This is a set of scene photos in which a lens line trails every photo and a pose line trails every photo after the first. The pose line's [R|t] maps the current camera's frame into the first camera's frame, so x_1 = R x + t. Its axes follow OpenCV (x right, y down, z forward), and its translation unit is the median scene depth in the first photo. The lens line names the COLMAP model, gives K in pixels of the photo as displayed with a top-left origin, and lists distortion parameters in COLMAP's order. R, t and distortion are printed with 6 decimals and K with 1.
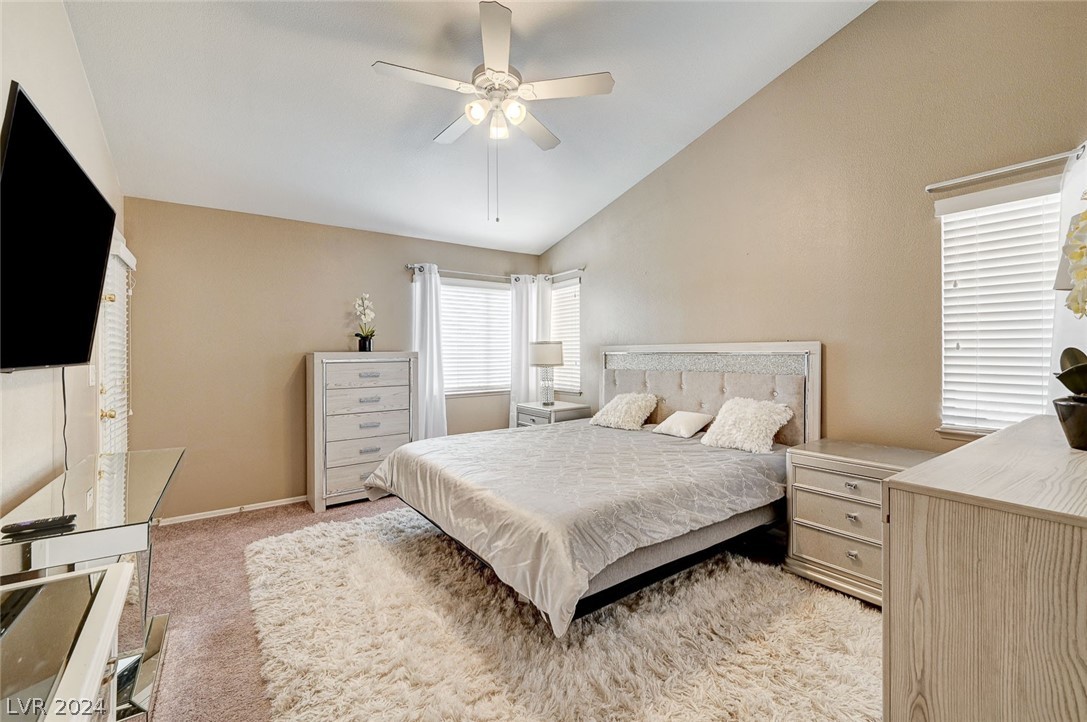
lens RADIAL K [[452.9, 0, 555.2], [0, 452.9, 357.0], [0, 0, 1]] dist [-0.000289, 0.000017]
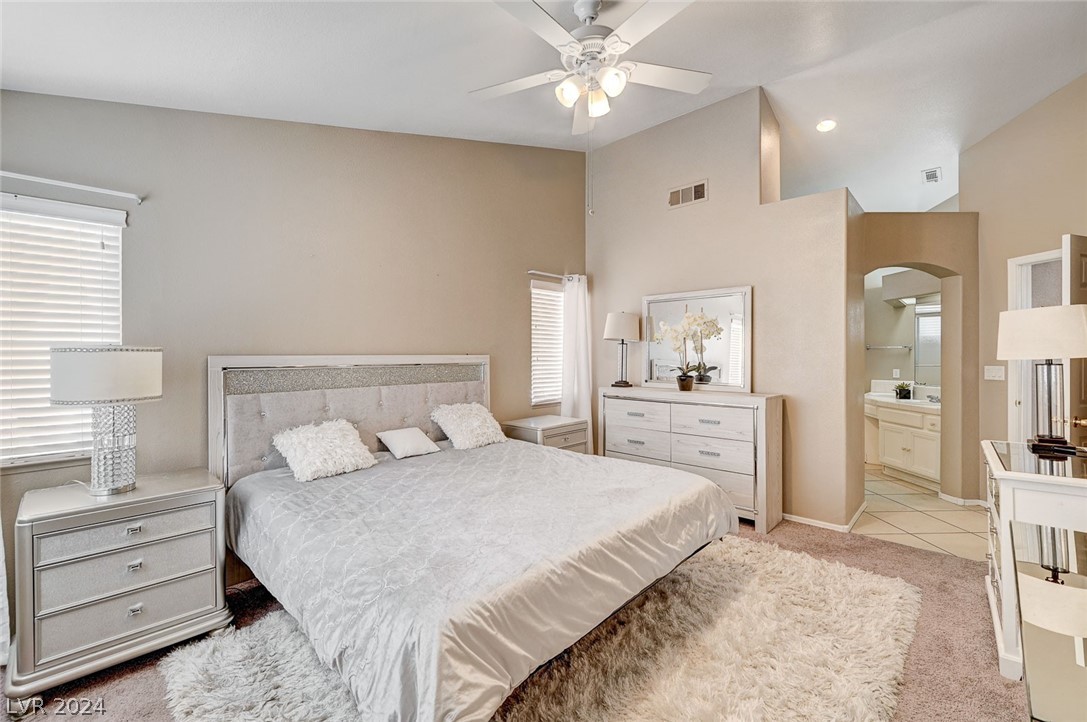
lens RADIAL K [[452.9, 0, 555.2], [0, 452.9, 357.0], [0, 0, 1]] dist [-0.000289, 0.000017]
pose [[-0.174637, 0.001806, 0.984631, -0.599003], [0.009550, 0.999954, -0.000141, -0.020377], [-0.984586, 0.009379, -0.174647, 0.760119]]
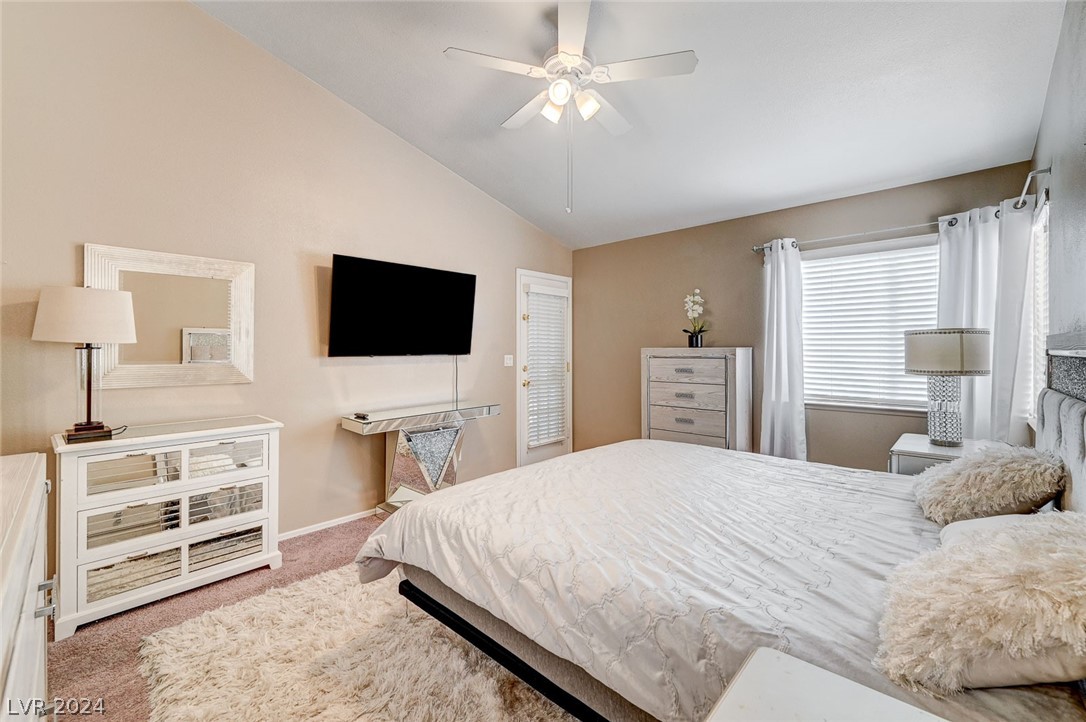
lens RADIAL K [[451.9, 0, 540.3], [0, 451.9, 346.8], [0, 0, 1]] dist [-0.000413, -0.000039]
pose [[0.189772, 0.001331, -0.981827, 0.503959], [-0.007083, 0.999975, -0.000014, -0.010588], [0.981803, 0.006957, 0.189777, 0.487390]]
